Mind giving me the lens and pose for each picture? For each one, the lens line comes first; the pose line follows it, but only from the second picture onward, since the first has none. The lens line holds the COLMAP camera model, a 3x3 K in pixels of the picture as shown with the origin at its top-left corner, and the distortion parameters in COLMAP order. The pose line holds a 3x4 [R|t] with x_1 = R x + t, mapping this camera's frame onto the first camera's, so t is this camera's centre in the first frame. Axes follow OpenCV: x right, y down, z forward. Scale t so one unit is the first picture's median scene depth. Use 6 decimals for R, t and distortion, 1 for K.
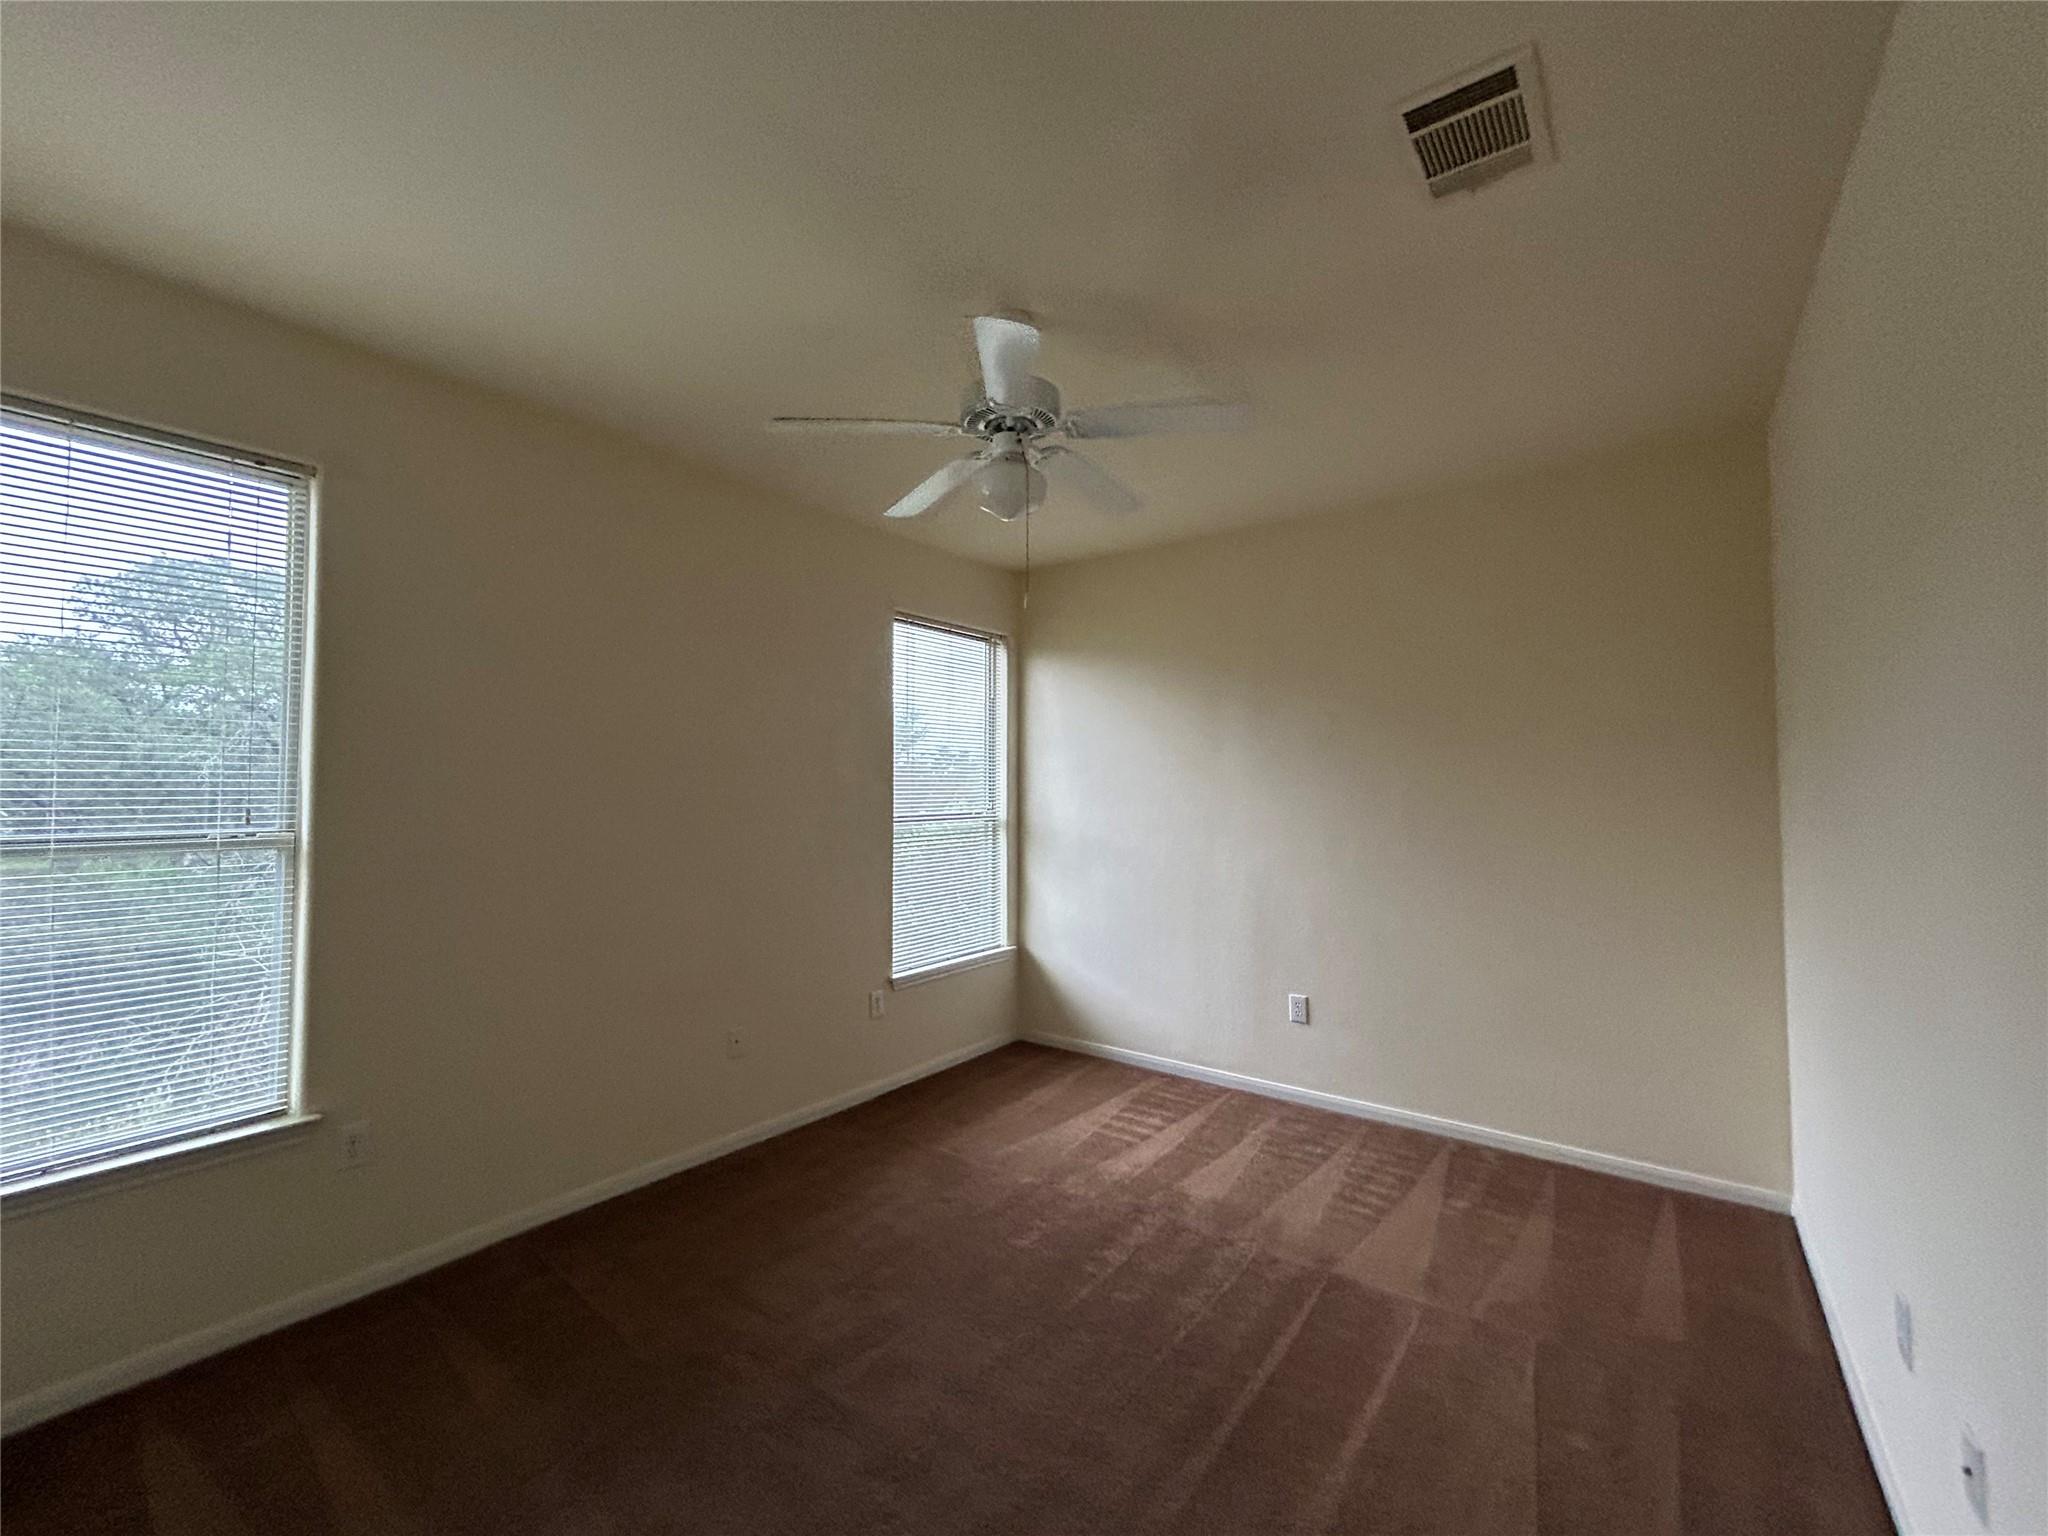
lens RADIAL K [[830.3, 0, 1026.5], [0, 830.3, 769.9], [0, 0, 1]] dist [-0.002640, 0.002047]
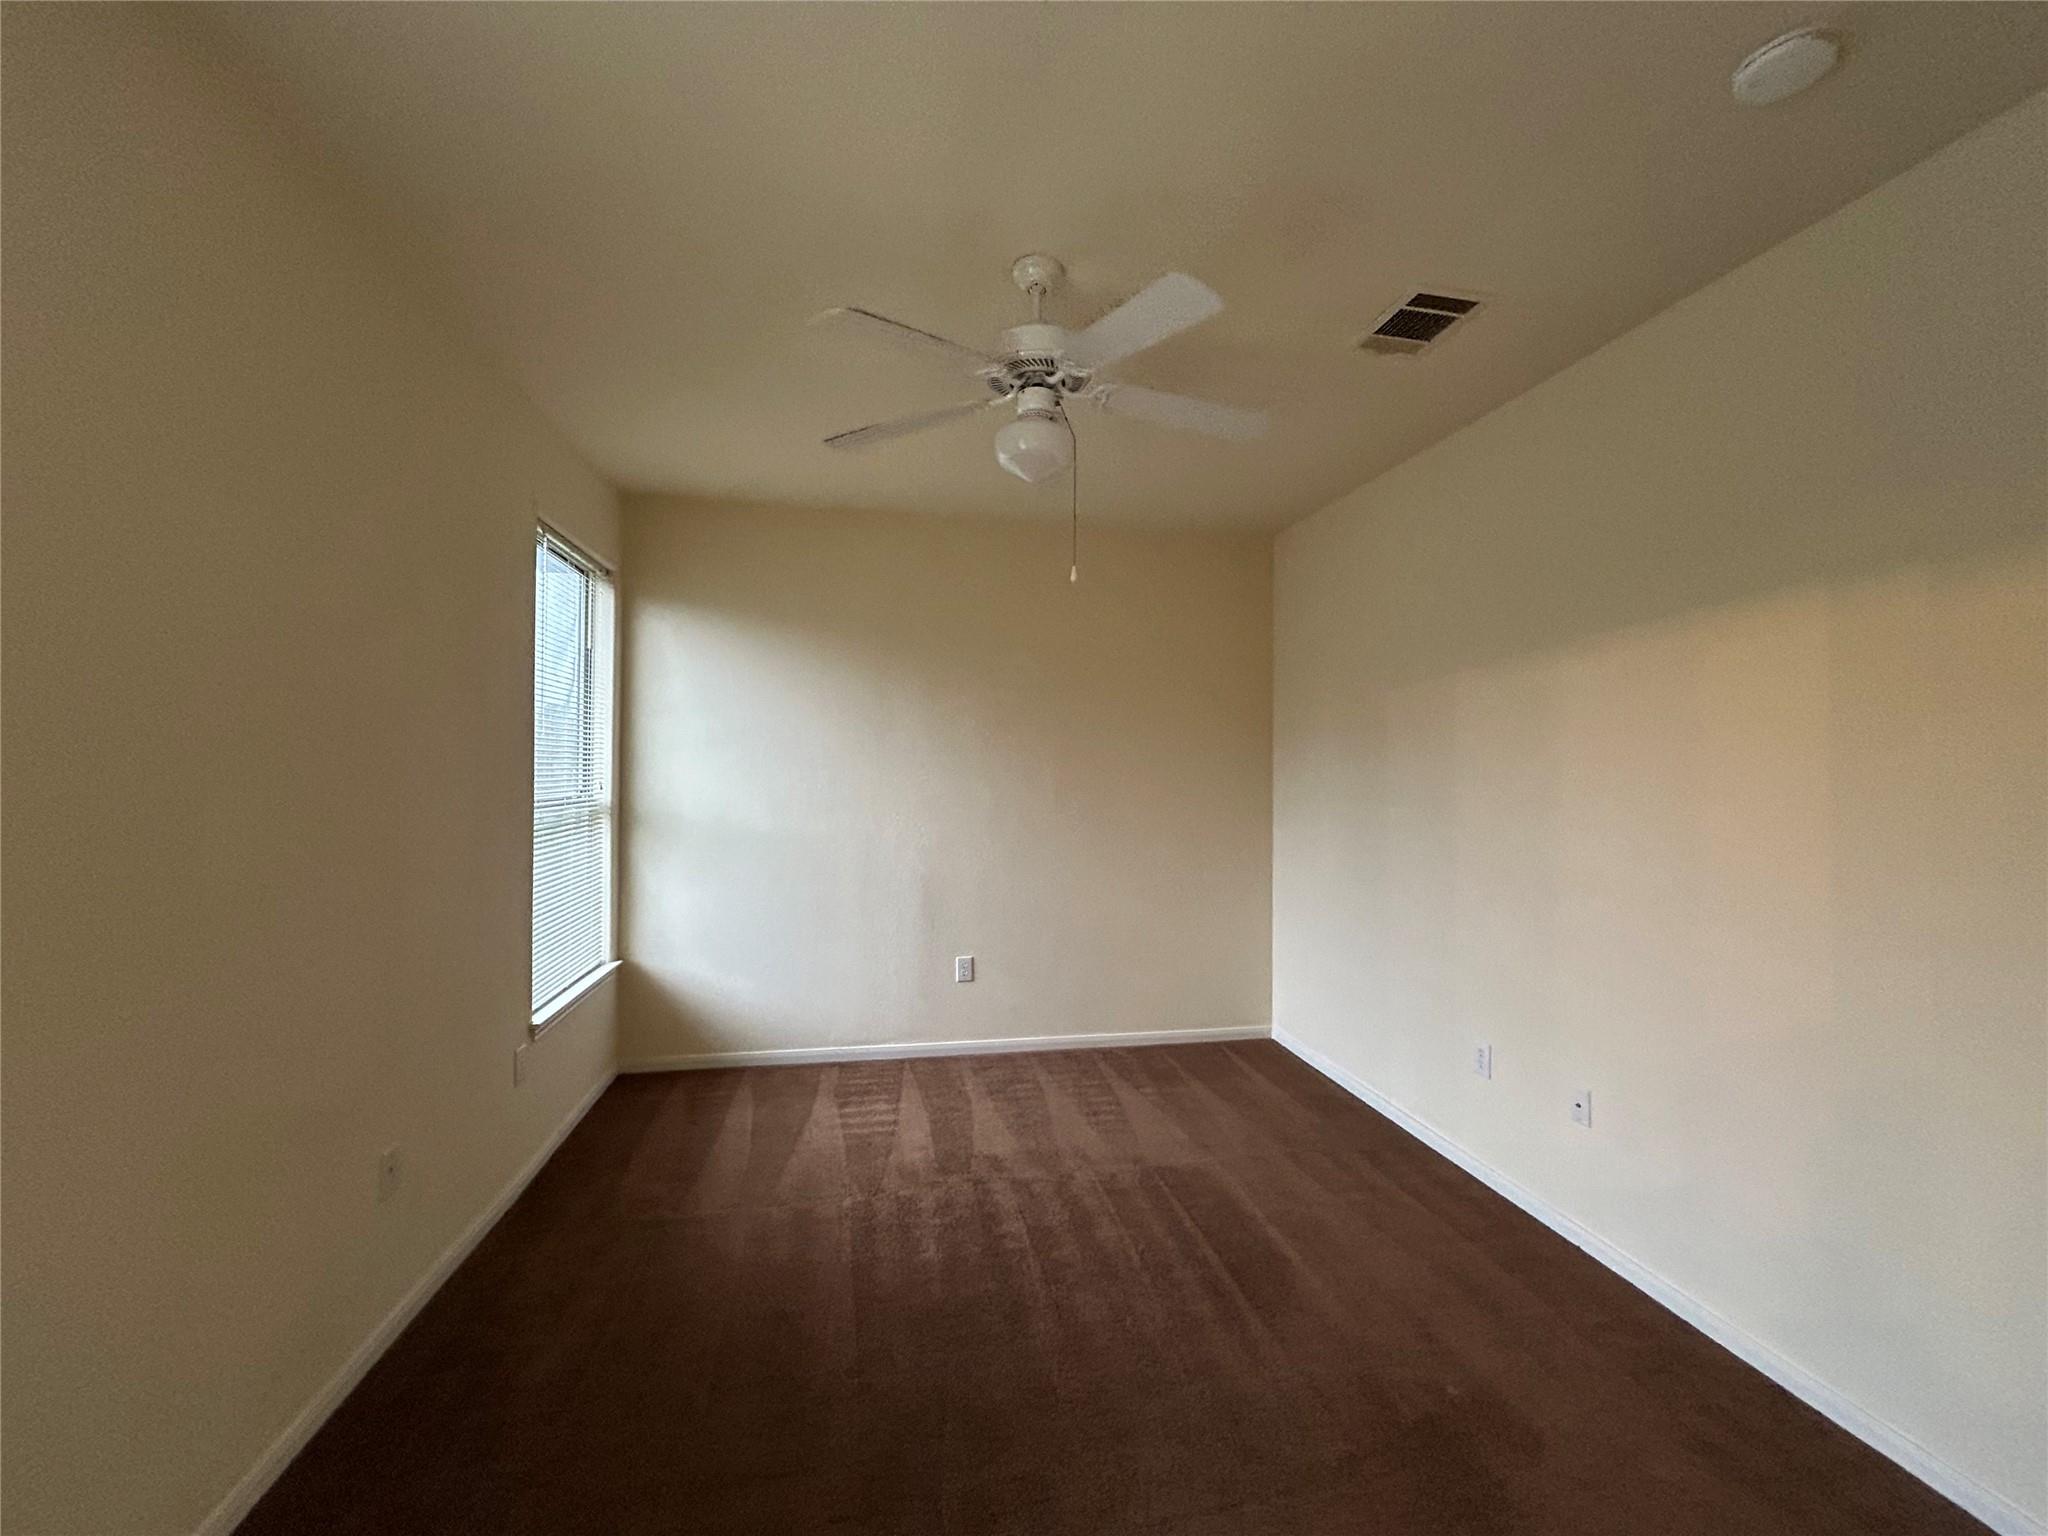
lens RADIAL K [[830.3, 0, 1026.3], [0, 830.3, 767.4], [0, 0, 1]] dist [-0.002640, 0.002047]
pose [[0.680532, 0.008029, 0.732675, -0.447452], [-0.024952, 0.999614, 0.012222, 0.008652], [-0.732294, -0.026599, 0.680469, 0.222603]]
